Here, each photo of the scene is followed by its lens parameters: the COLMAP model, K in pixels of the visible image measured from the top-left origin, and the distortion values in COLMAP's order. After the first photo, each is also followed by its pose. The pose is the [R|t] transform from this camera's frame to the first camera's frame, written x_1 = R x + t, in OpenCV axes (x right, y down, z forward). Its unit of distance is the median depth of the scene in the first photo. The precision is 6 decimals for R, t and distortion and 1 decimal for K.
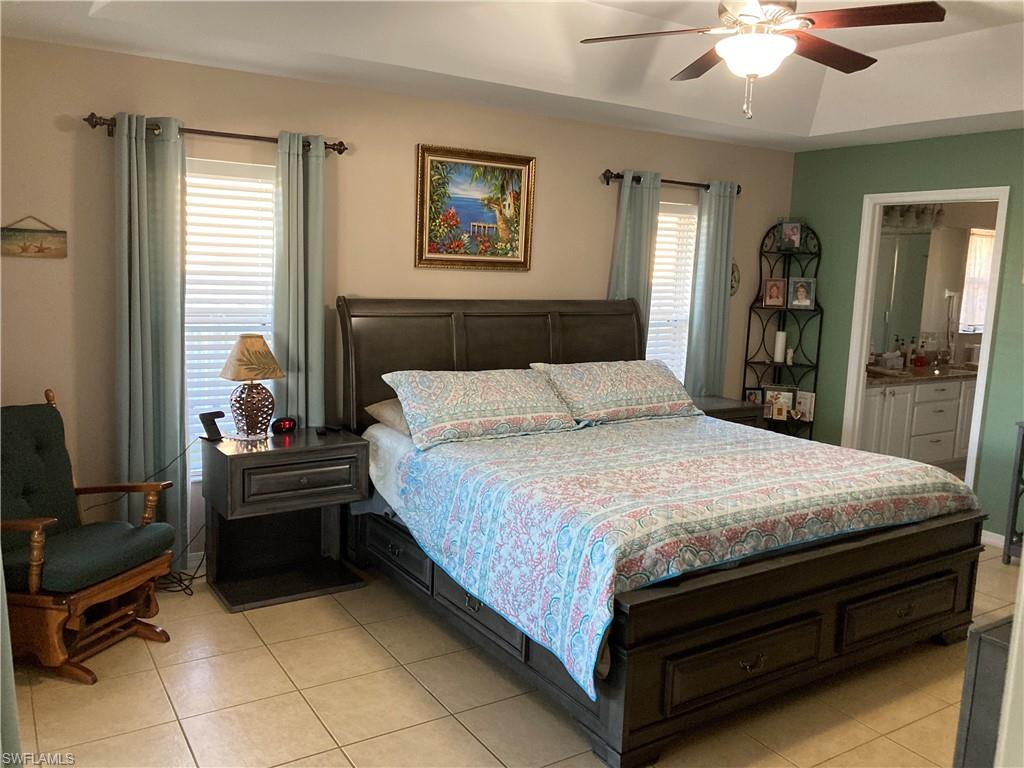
lens RADIAL K [[830.6, 0, 513.1], [0, 830.6, 383.5], [0, 0, 1]] dist [0.016535, 0.004267]
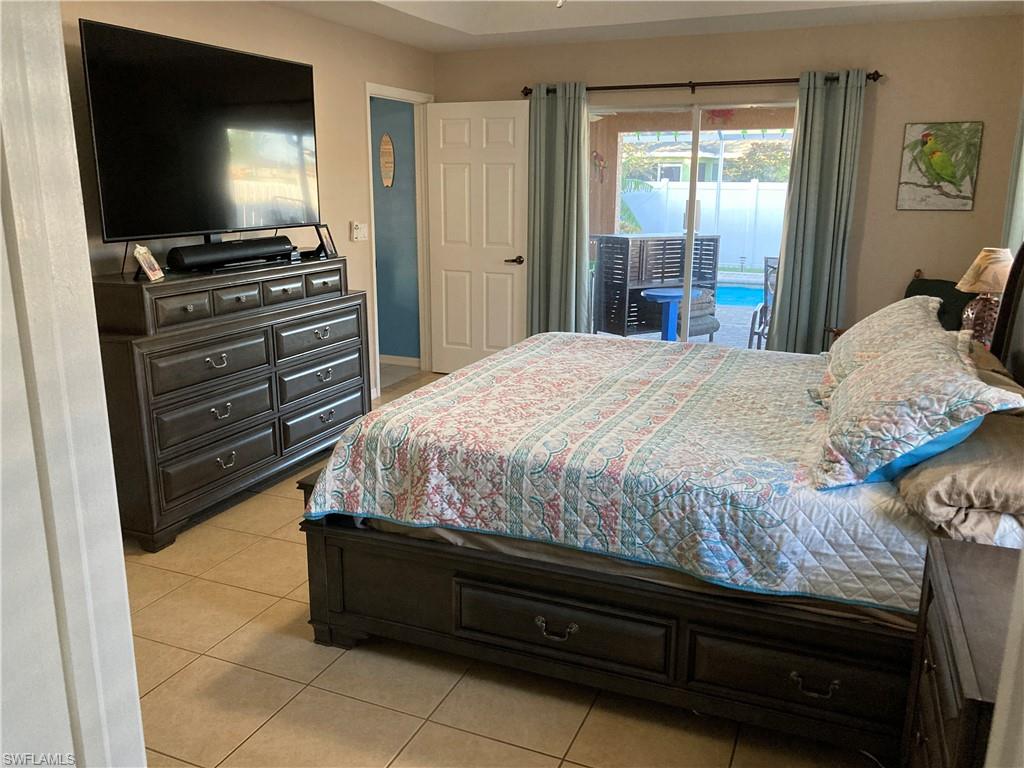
lens RADIAL K [[830.6, 0, 511.8], [0, 830.6, 384.3], [0, 0, 1]] dist [0.016535, 0.004267]
pose [[-0.813460, 0.090524, -0.574533, 0.723230], [-0.123629, 0.938329, 0.322886, -0.226840], [0.568329, 0.333684, -0.752102, 1.797274]]
